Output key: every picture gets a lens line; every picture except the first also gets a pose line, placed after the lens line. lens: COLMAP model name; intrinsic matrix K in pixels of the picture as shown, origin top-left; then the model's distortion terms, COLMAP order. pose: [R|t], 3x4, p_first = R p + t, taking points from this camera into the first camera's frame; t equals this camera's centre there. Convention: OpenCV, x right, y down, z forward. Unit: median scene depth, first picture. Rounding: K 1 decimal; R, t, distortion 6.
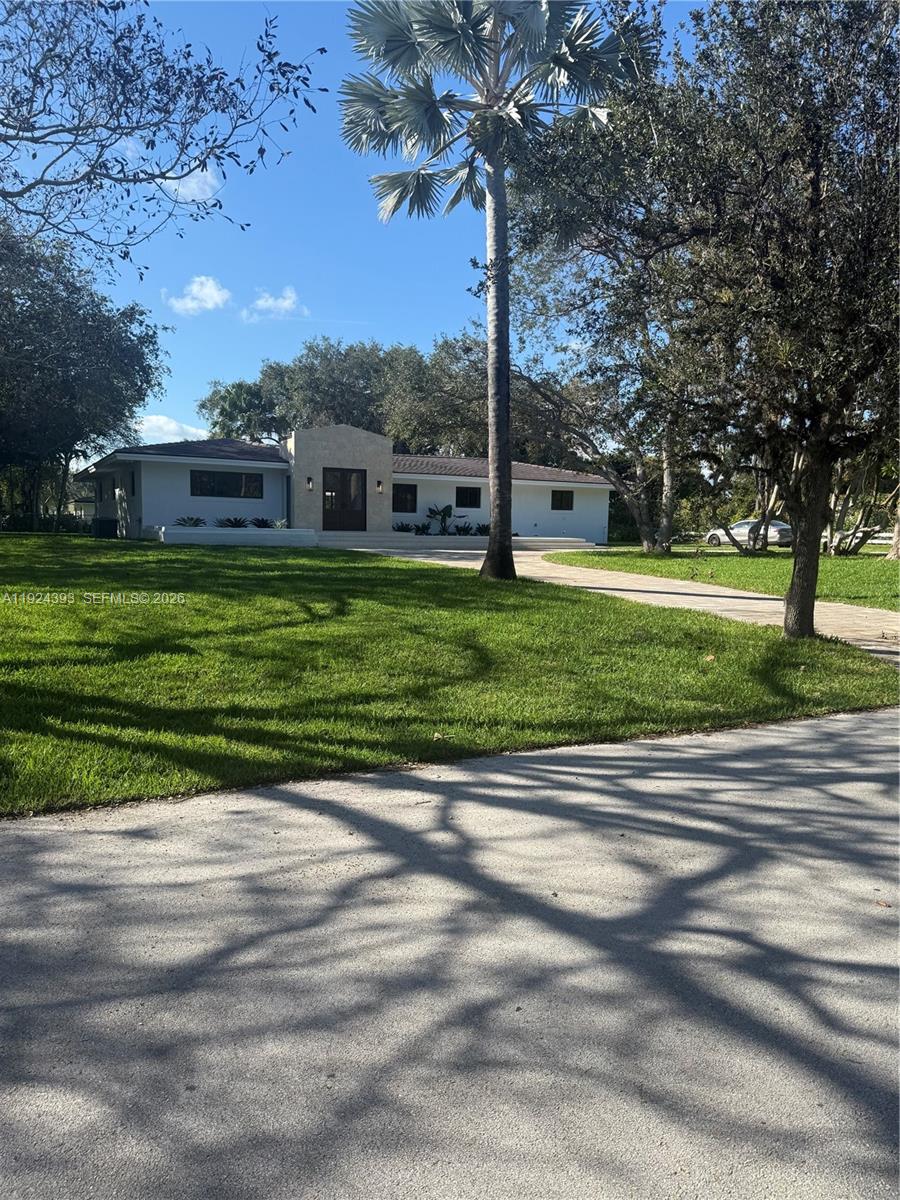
lens RADIAL K [[826.3, 0, 450.0], [0, 826.3, 600.0], [0, 0, 1]] dist [0.085326, 0.000206]
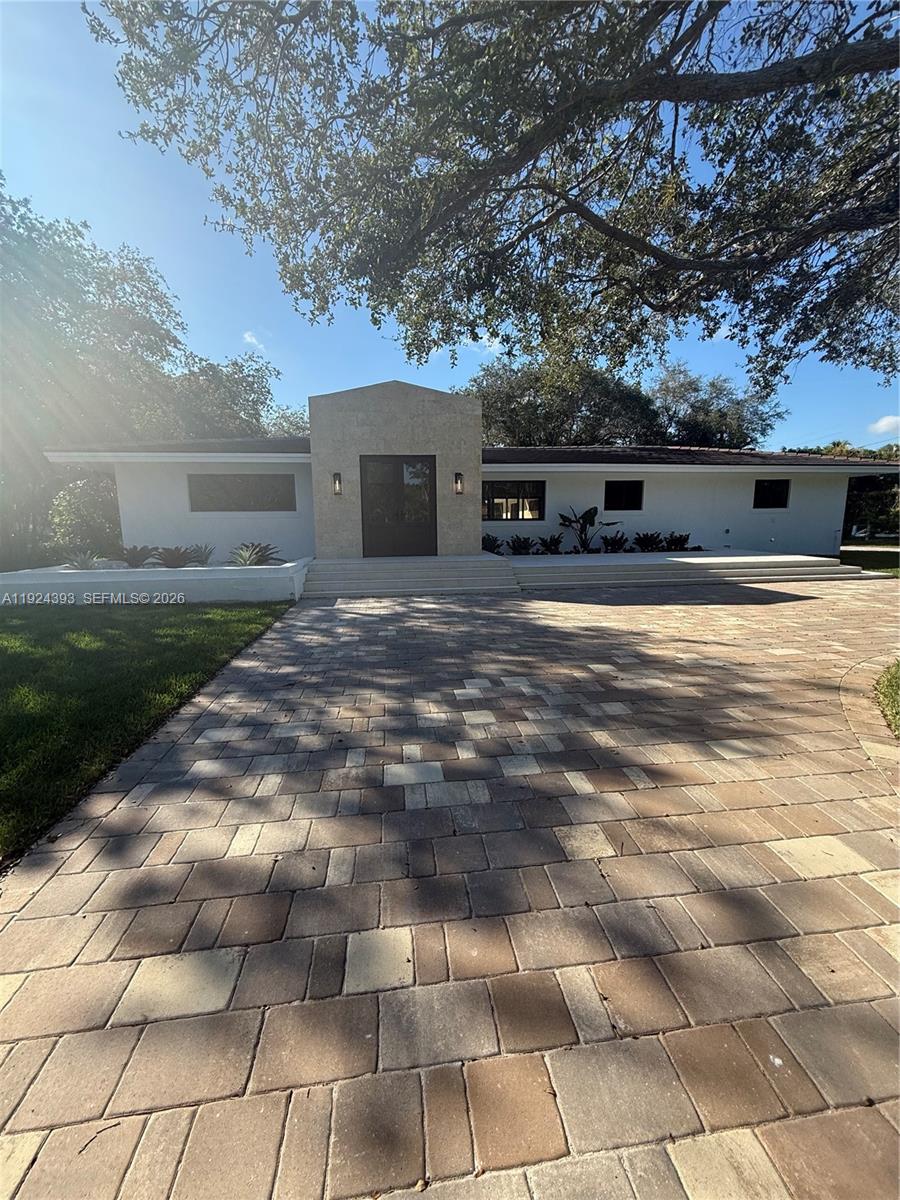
lens RADIAL K [[504.3, 0, 450.1], [0, 504.3, 607.5], [0, 0, 1]] dist [0.002248, 0.000403]
pose [[0.940376, 0.022348, -0.339403, 0.033428], [0.002082, 0.997442, 0.071444, -0.064119], [0.340132, -0.067891, 0.937924, 0.575895]]
